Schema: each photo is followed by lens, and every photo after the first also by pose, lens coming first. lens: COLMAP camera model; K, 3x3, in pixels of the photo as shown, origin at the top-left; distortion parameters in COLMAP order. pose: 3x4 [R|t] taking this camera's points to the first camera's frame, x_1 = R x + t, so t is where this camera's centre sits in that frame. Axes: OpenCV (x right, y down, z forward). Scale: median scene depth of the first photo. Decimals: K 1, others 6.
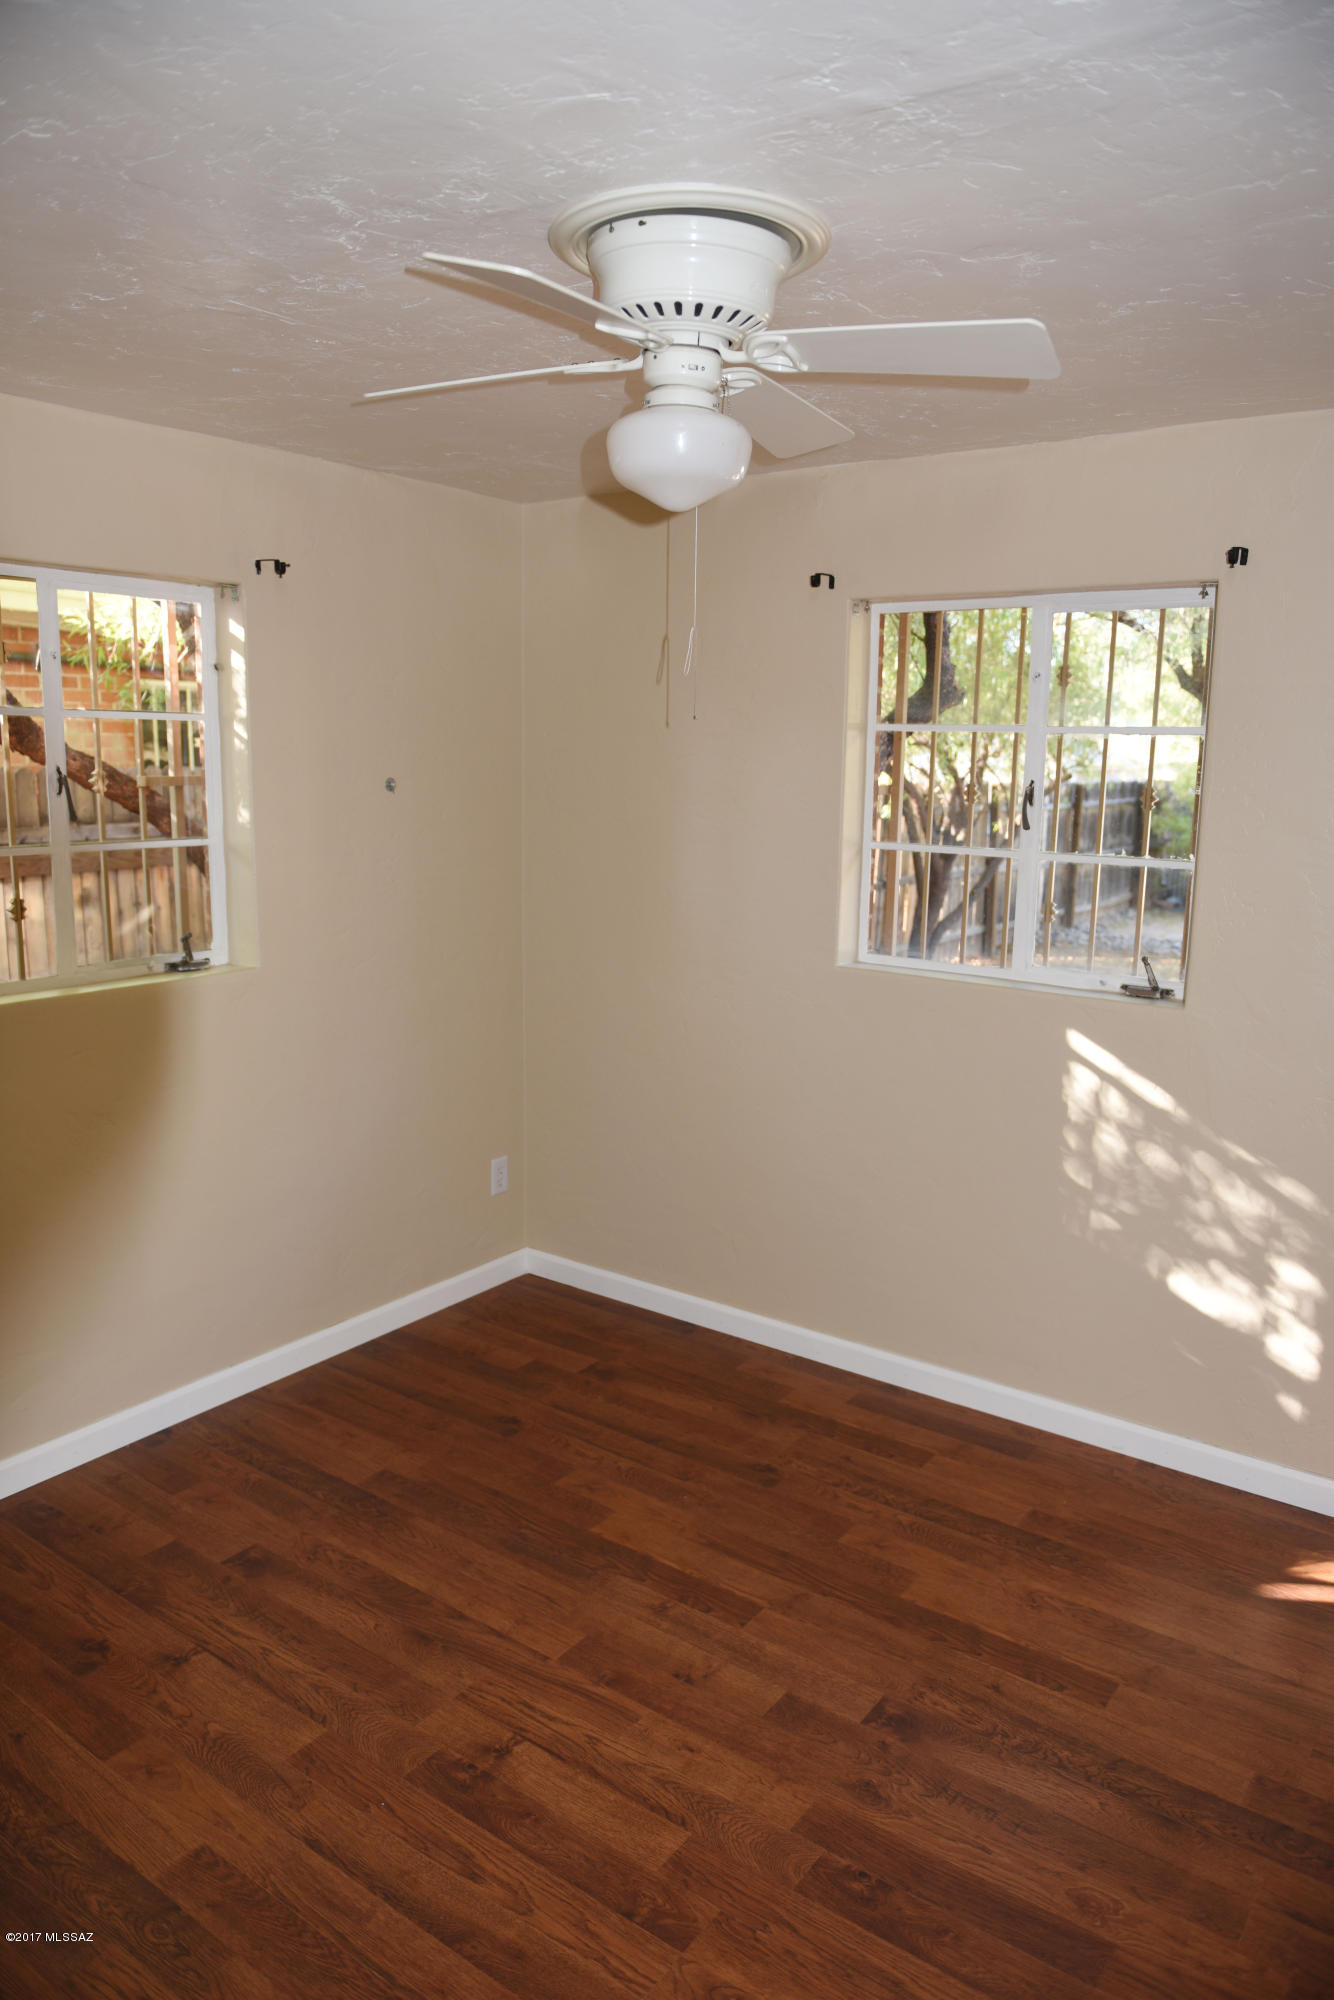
lens RADIAL K [[1401.5, 0, 668.5], [0, 1401.5, 1055.3], [0, 0, 1]] dist [0.001646, 0.001387]
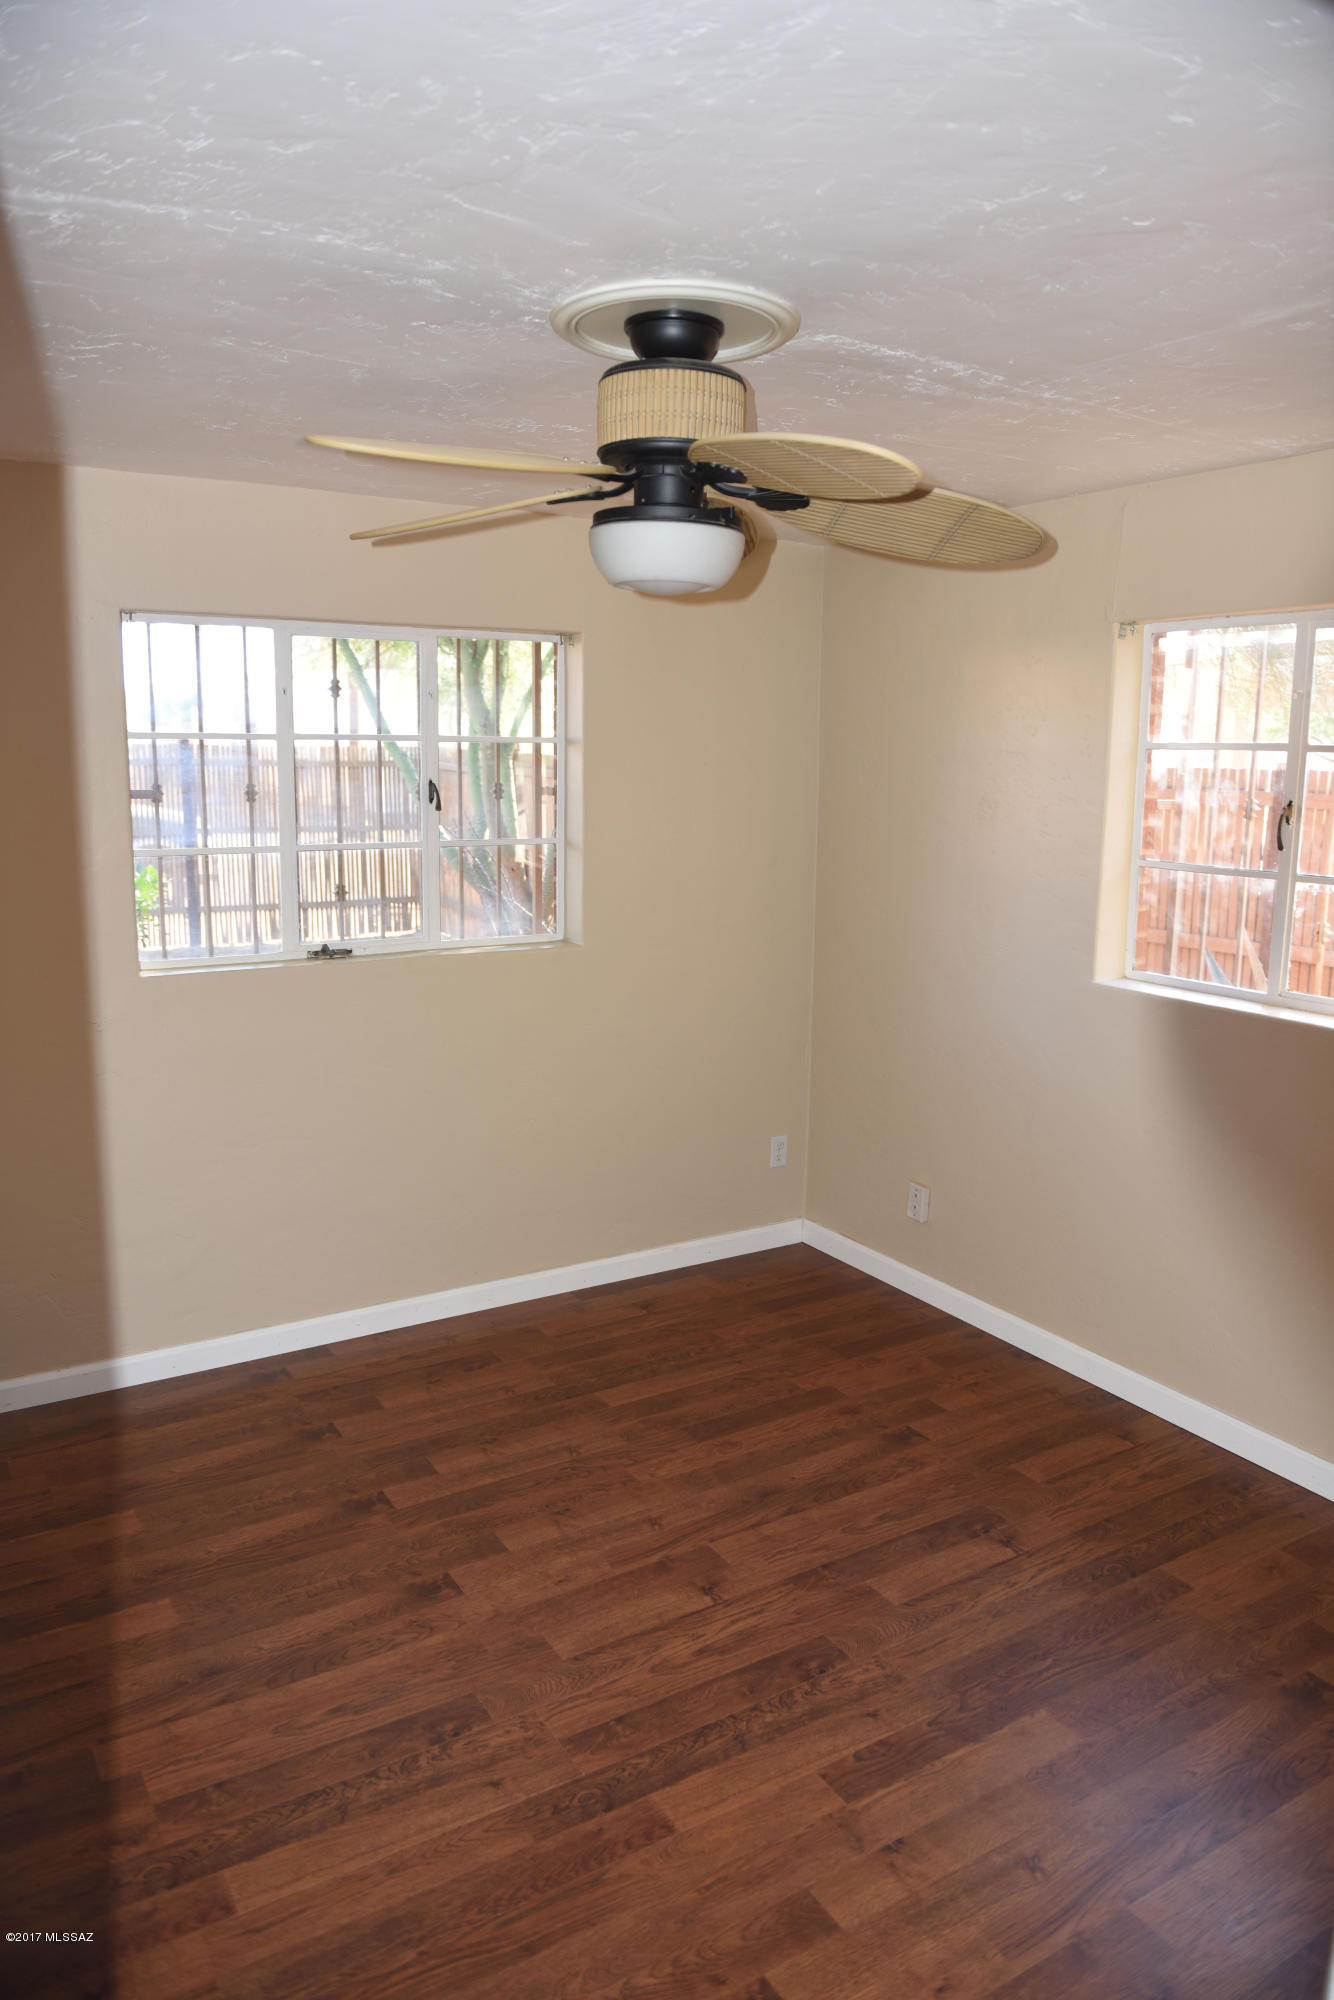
lens RADIAL K [[1359.2, 0, 667.0], [0, 1359.2, 1000.0], [0, 0, 1]] dist [-0.030009, 0.000394]
pose [[-0.397810, 0.125496, -0.908844, 0.954911], [-0.216892, 0.949658, 0.226068, -0.262239], [0.891462, 0.287053, -0.350564, 1.310796]]
